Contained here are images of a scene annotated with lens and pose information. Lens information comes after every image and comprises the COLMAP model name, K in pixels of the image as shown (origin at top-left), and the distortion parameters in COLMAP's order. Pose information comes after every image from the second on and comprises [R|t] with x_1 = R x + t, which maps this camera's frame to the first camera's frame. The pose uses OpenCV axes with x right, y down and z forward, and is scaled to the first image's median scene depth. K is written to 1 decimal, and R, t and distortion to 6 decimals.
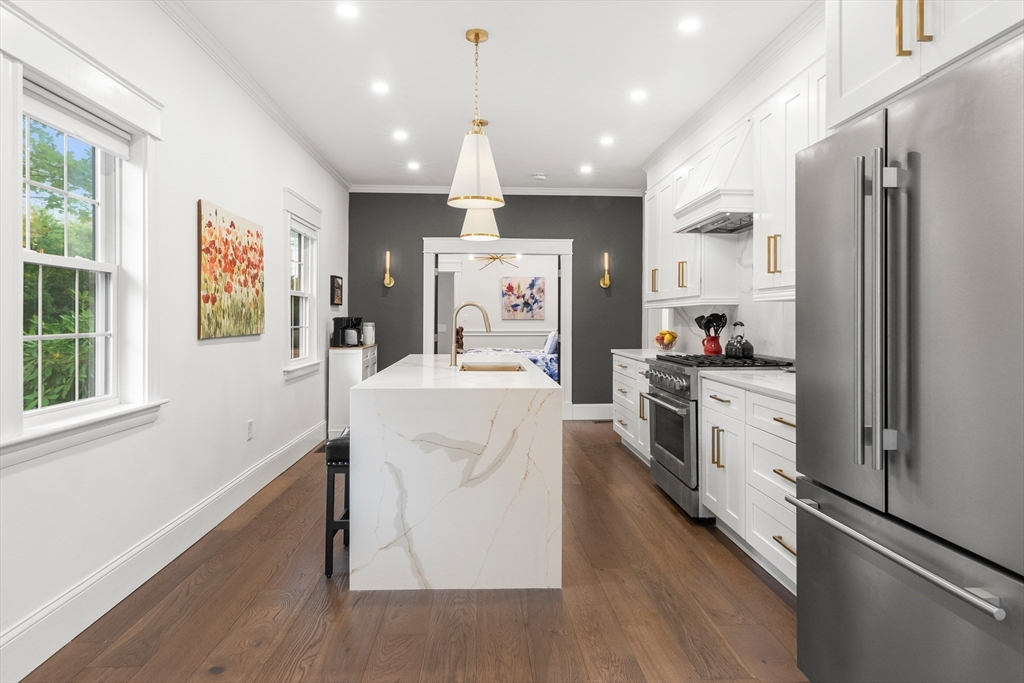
lens RADIAL K [[622.4, 0, 512.9], [0, 622.4, 320.6], [0, 0, 1]] dist [-0.010465, 0.000192]
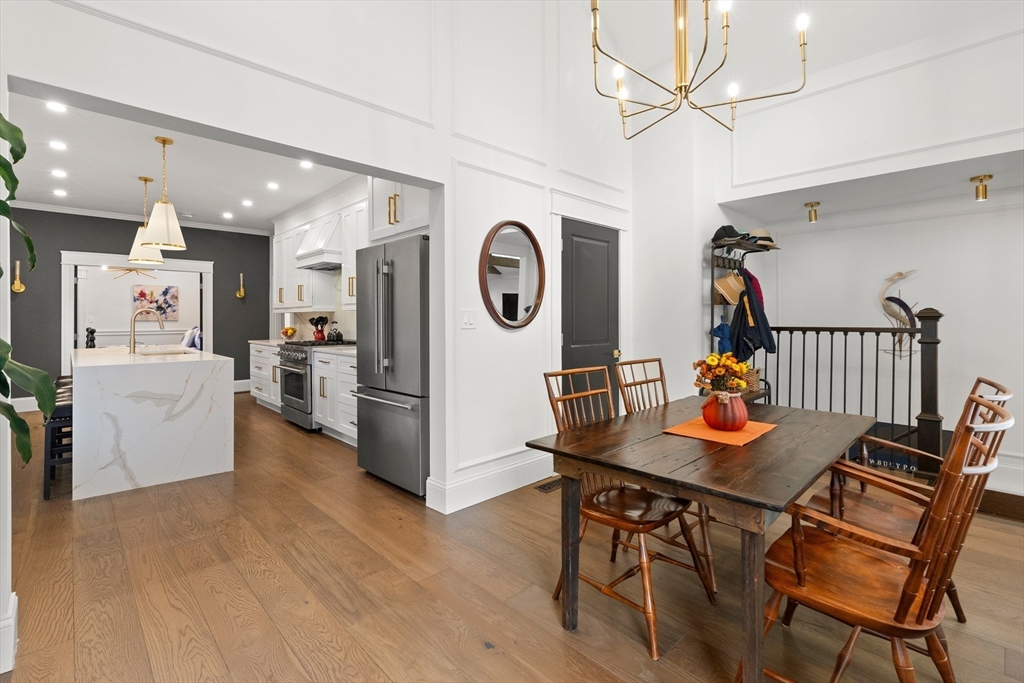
lens RADIAL K [[472.2, 0, 513.4], [0, 472.2, 316.8], [0, 0, 1]] dist [0.009456, -0.000066]
pose [[0.764504, -0.002183, 0.644615, -0.117412], [0.007159, 0.999961, -0.005103, 0.000030], [-0.644579, 0.008516, 0.764490, -0.360956]]
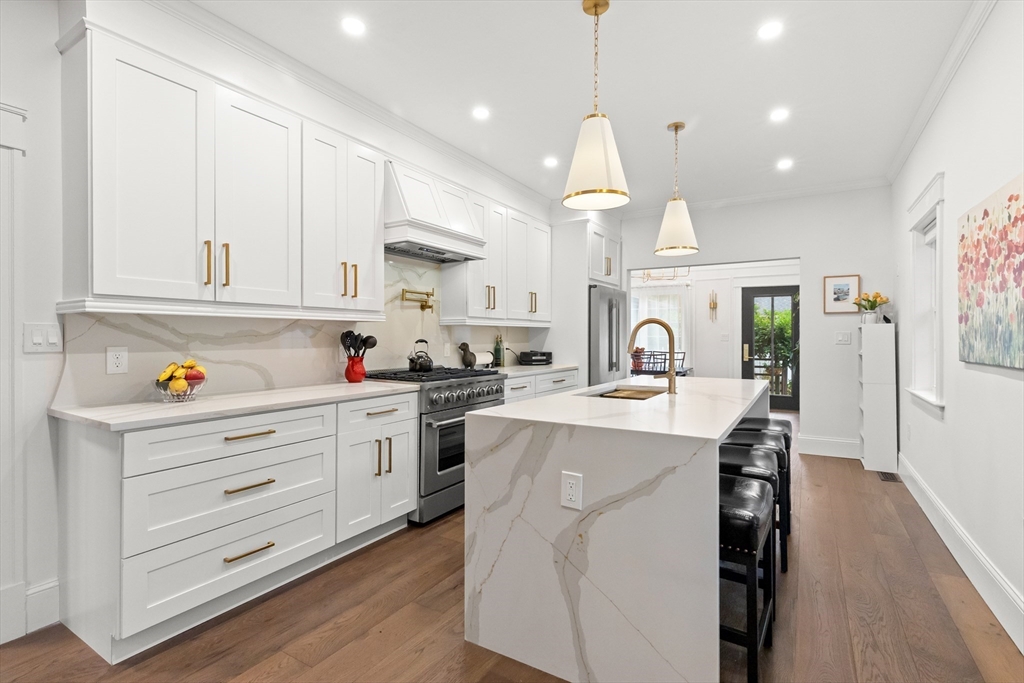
lens RADIAL K [[472.2, 0, 531.9], [0, 472.2, 332.2], [0, 0, 1]] dist [0.009456, -0.000066]
pose [[-0.837645, 0.000635, 0.546214, -0.262816], [-0.002554, 0.999984, -0.005080, -0.007487], [-0.546208, -0.005650, -0.837630, 1.504682]]
